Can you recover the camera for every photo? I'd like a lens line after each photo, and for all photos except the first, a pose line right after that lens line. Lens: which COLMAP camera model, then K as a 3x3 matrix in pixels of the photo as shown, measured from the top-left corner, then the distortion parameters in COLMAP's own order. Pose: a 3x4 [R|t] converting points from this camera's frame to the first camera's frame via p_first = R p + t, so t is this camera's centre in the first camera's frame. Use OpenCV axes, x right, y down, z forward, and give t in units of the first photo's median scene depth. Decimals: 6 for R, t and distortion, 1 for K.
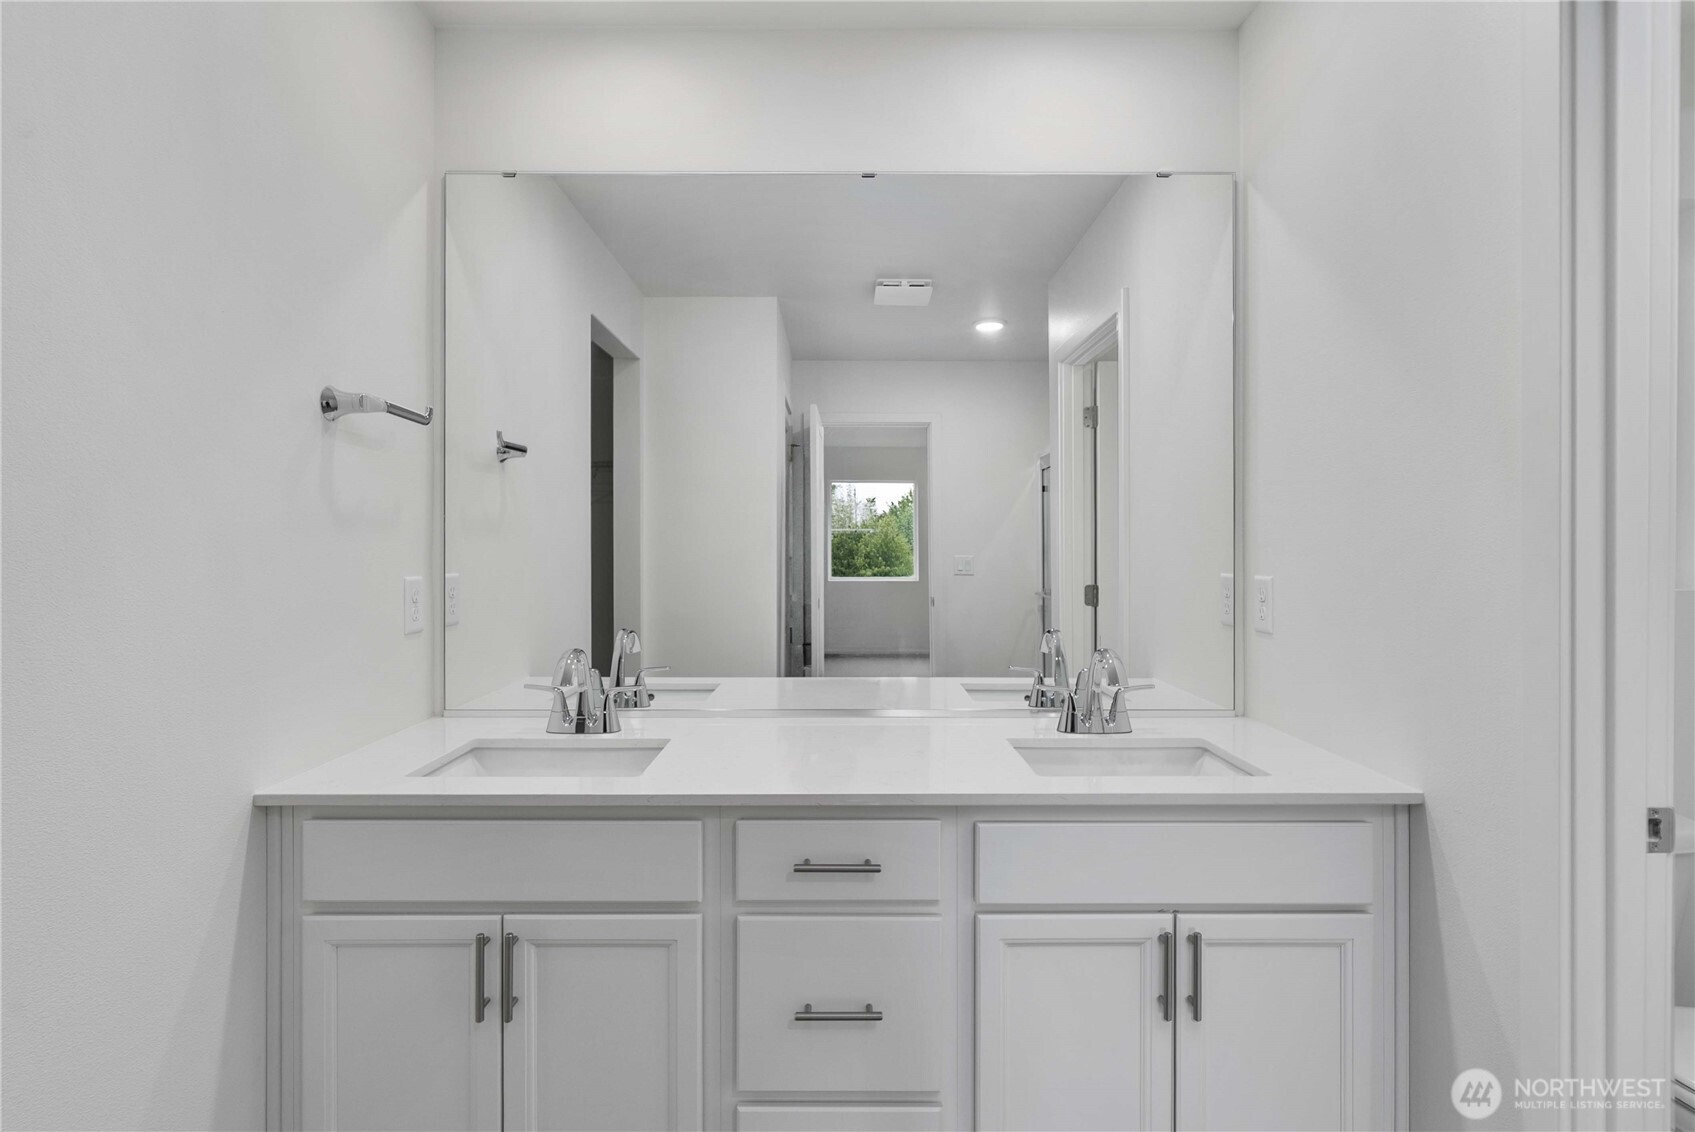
lens RADIAL K [[816.4, 0, 845.1], [0, 816.4, 561.2], [0, 0, 1]] dist [-0.006417, 0.000117]
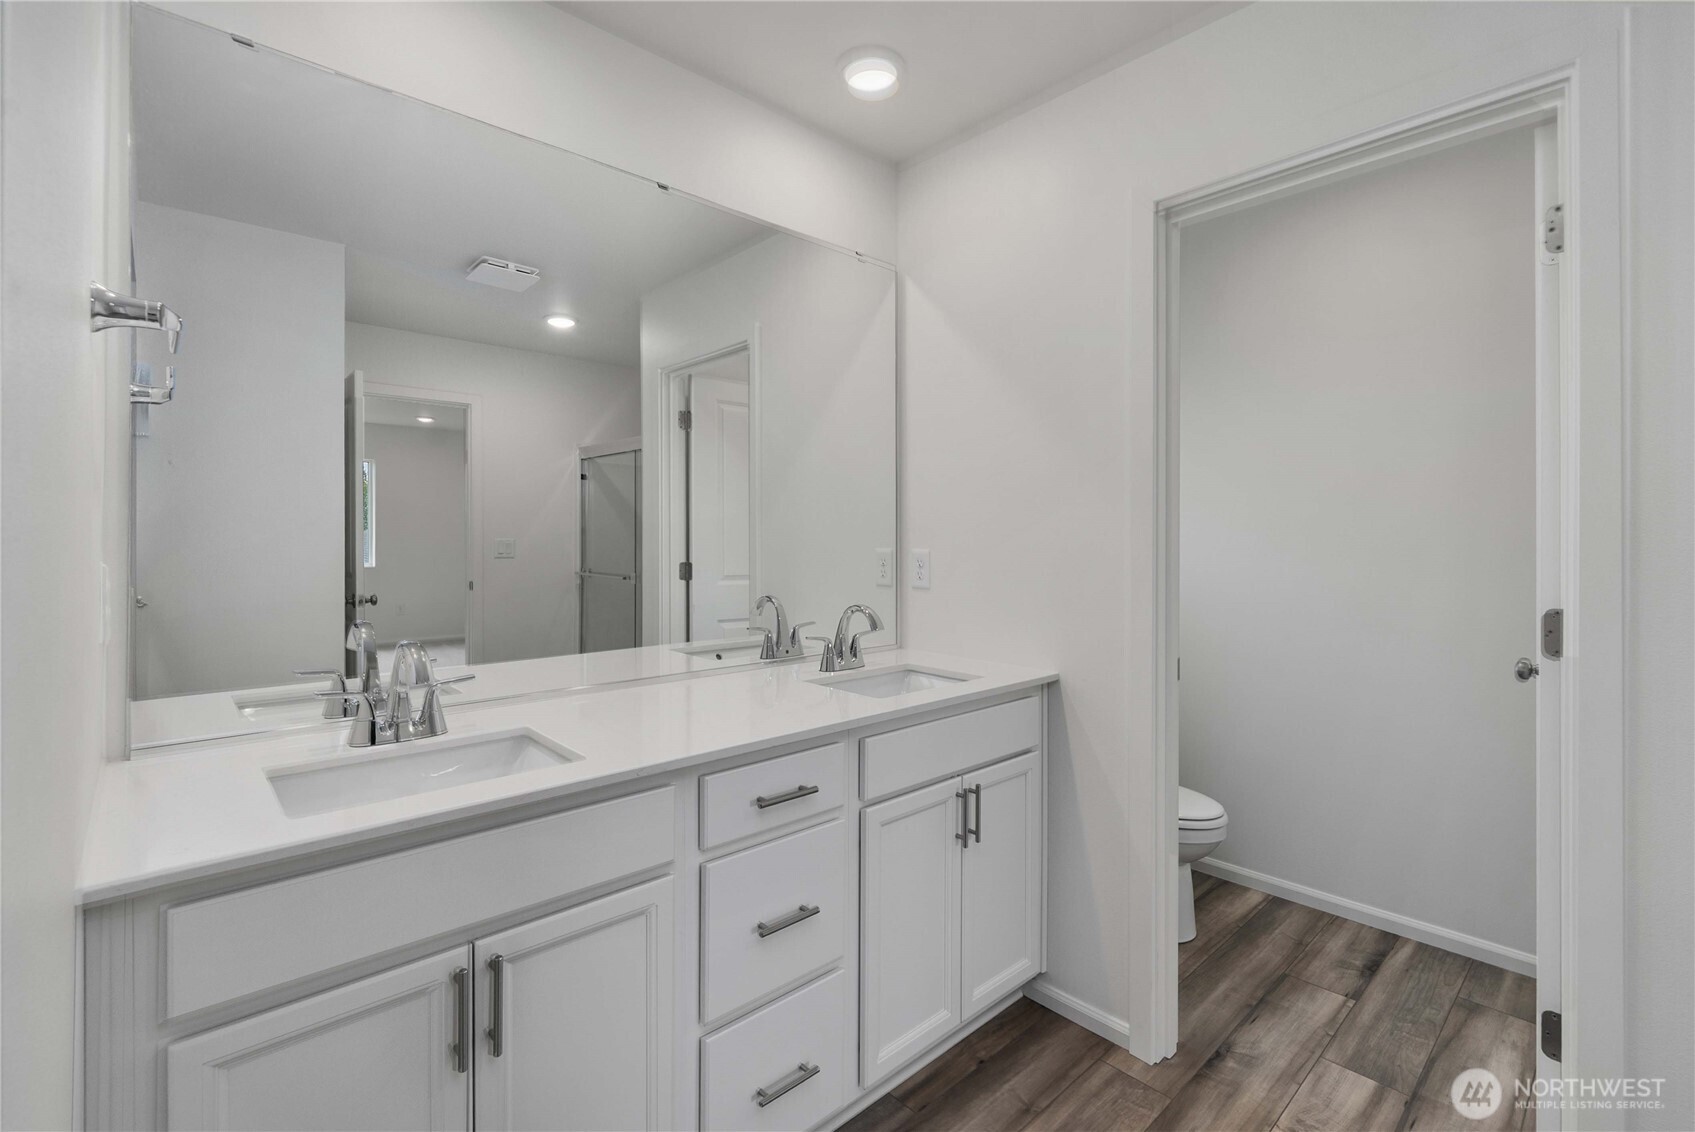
lens RADIAL K [[734.4, 0, 841.8], [0, 734.4, 550.7], [0, 0, 1]] dist [-0.003325, 0.000373]
pose [[0.747674, -0.010750, 0.663979, -0.631786], [0.005912, 0.999937, 0.009533, 0.008941], [-0.664039, -0.003202, 0.747691, 0.146103]]
